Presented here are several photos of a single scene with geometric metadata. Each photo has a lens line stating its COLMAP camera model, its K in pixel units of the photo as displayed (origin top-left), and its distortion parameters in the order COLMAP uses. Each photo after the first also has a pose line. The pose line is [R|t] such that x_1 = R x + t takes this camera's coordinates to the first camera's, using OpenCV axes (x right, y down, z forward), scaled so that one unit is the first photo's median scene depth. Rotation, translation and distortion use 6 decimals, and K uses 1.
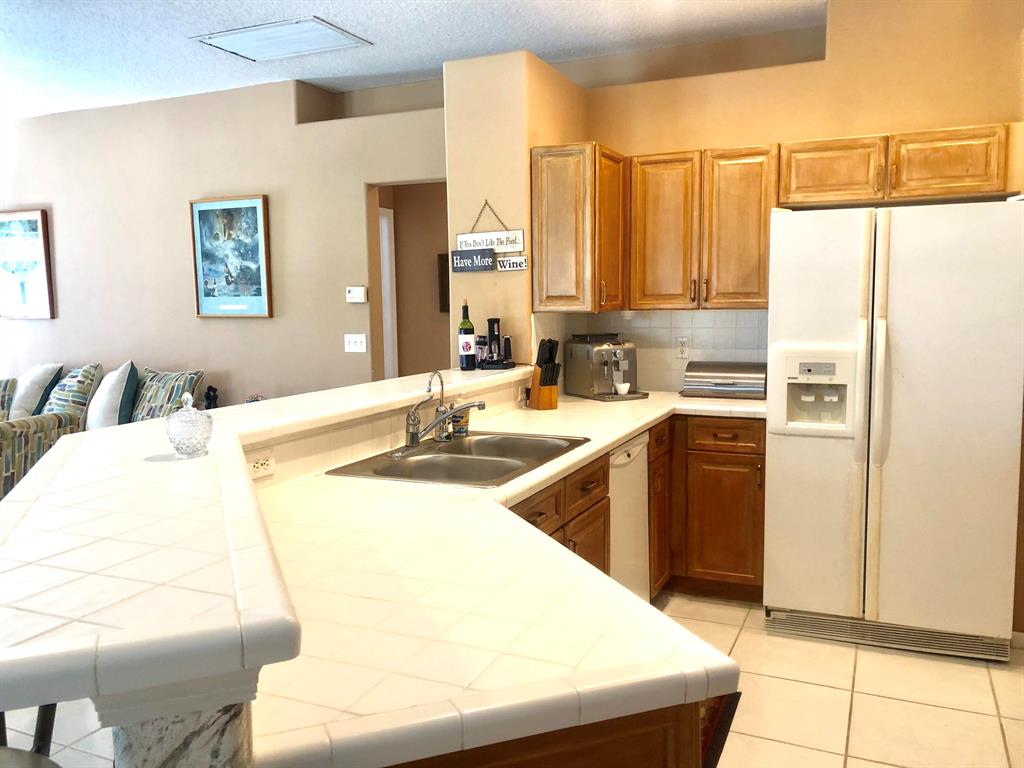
lens RADIAL K [[836.6, 0, 512.1], [0, 836.6, 378.8], [0, 0, 1]] dist [0.060096, -0.066174]
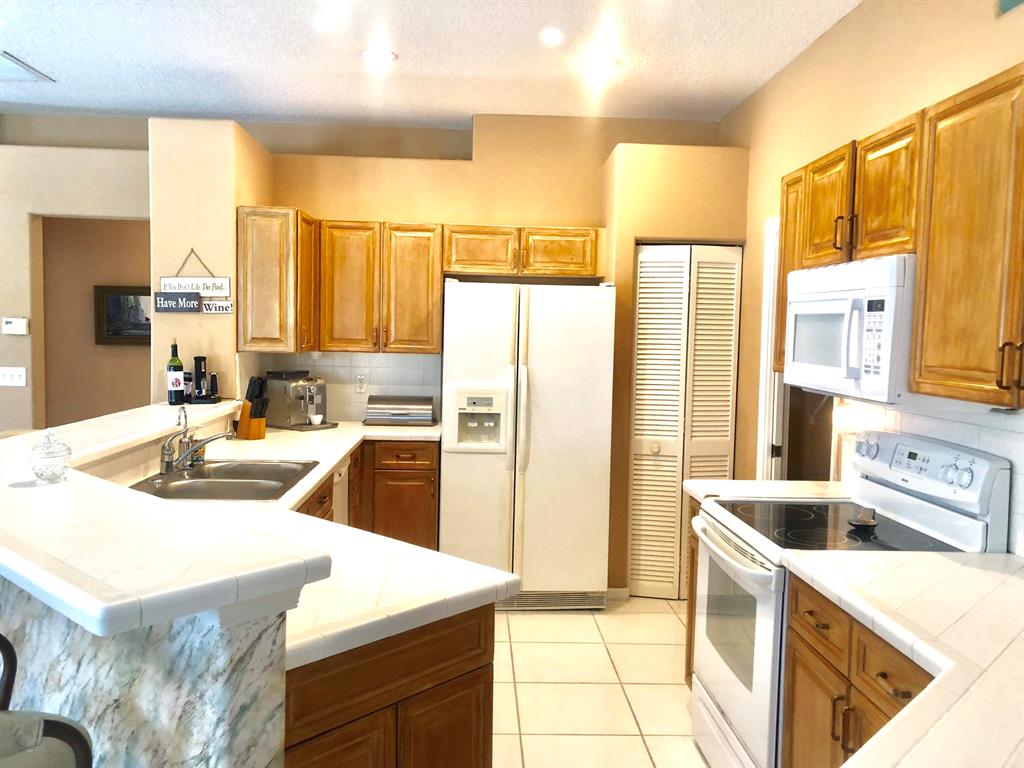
lens RADIAL K [[836.6, 0, 512.0], [0, 836.6, 381.1], [0, 0, 1]] dist [0.060096, -0.066174]
pose [[0.891511, 0.005621, 0.452964, -0.147662], [0.009648, 0.999461, -0.031391, -0.002326], [-0.452896, 0.032355, 0.890976, -0.149427]]
